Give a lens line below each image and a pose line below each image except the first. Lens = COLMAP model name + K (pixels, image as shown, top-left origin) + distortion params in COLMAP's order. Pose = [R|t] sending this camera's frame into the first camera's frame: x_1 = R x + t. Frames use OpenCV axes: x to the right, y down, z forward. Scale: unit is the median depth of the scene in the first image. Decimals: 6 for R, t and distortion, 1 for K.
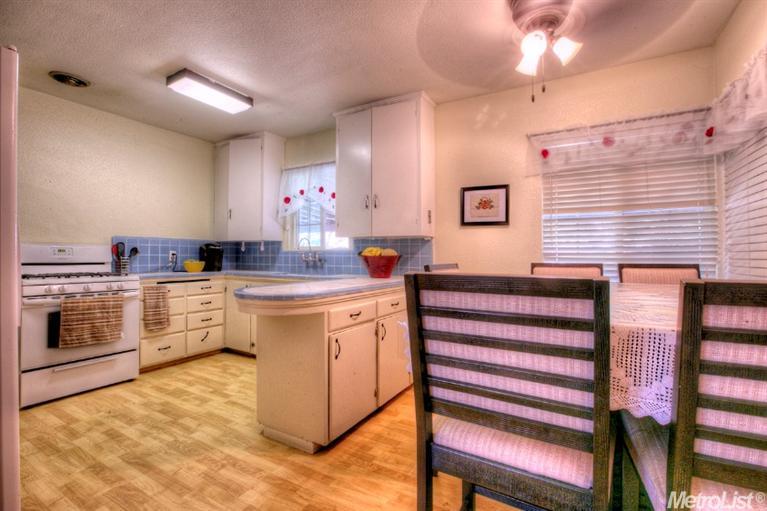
lens RADIAL K [[354.5, 0, 380.1], [0, 354.5, 252.7], [0, 0, 1]] dist [-0.055095, 0.018915]
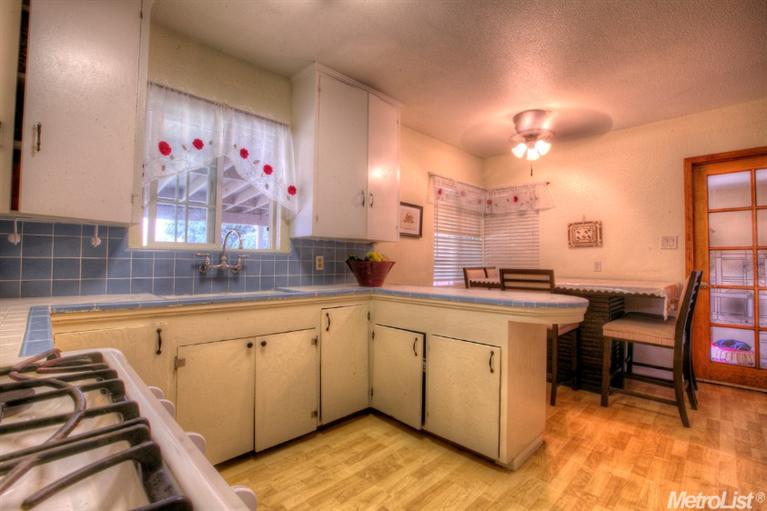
lens RADIAL K [[354.5, 0, 381.5], [0, 354.5, 253.4], [0, 0, 1]] dist [-0.055095, 0.018915]
pose [[0.249947, 0.024239, 0.967956, -0.881048], [-0.018660, 0.999622, -0.020213, 0.005834], [-0.968080, -0.013010, 0.250305, 0.775954]]
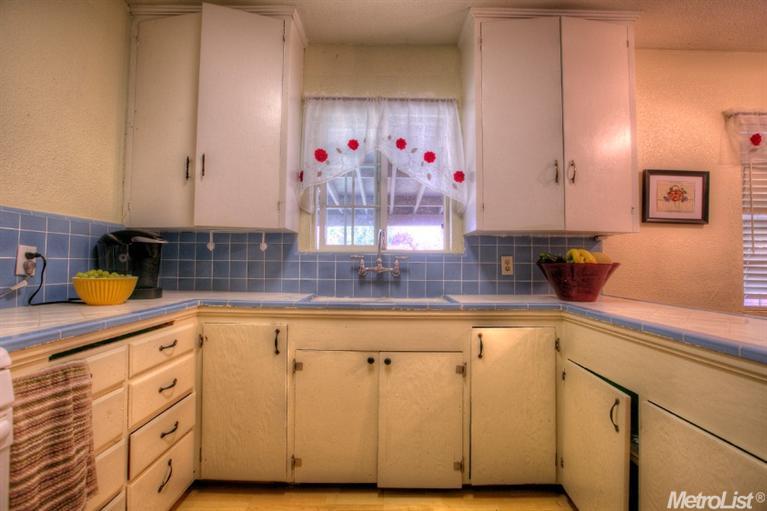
lens RADIAL K [[354.5, 0, 381.3], [0, 354.5, 252.6], [0, 0, 1]] dist [-0.055095, 0.018915]
pose [[0.861370, 0.020095, 0.507581, -0.600033], [-0.011139, 0.999724, -0.020677, 0.006444], [-0.507856, 0.012156, 0.861356, 0.682036]]
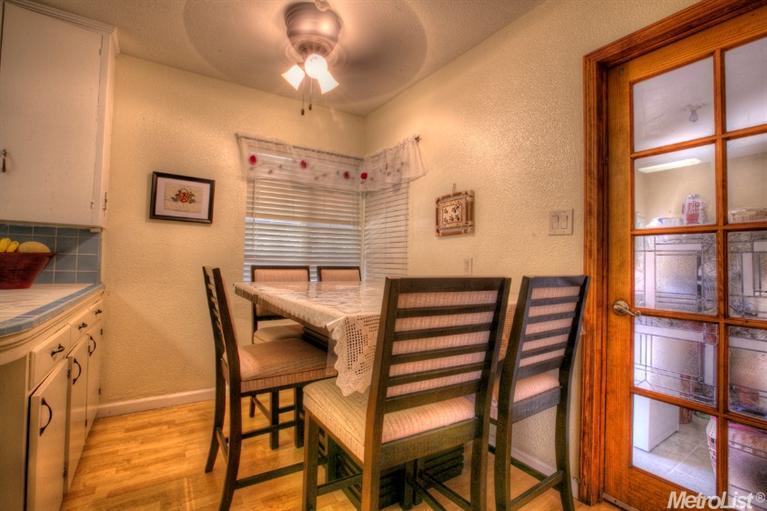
lens RADIAL K [[354.5, 0, 383.6], [0, 354.5, 252.2], [0, 0, 1]] dist [-0.055095, 0.018915]
pose [[0.447424, 0.032784, 0.893721, -0.241888], [-0.029782, 0.999320, -0.021748, 0.002661], [-0.893826, -0.016886, 0.448096, 0.171322]]
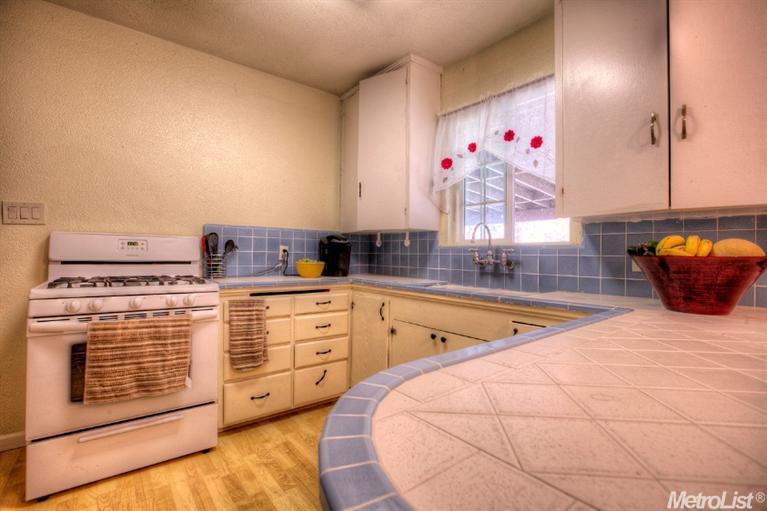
lens RADIAL K [[354.5, 0, 378.5], [0, 354.5, 251.8], [0, 0, 1]] dist [-0.055095, 0.018915]
pose [[0.930904, 0.007468, -0.365186, -0.200508], [-0.007595, 0.999971, 0.001090, 0.005951], [0.365184, 0.001759, 0.930934, 0.522108]]
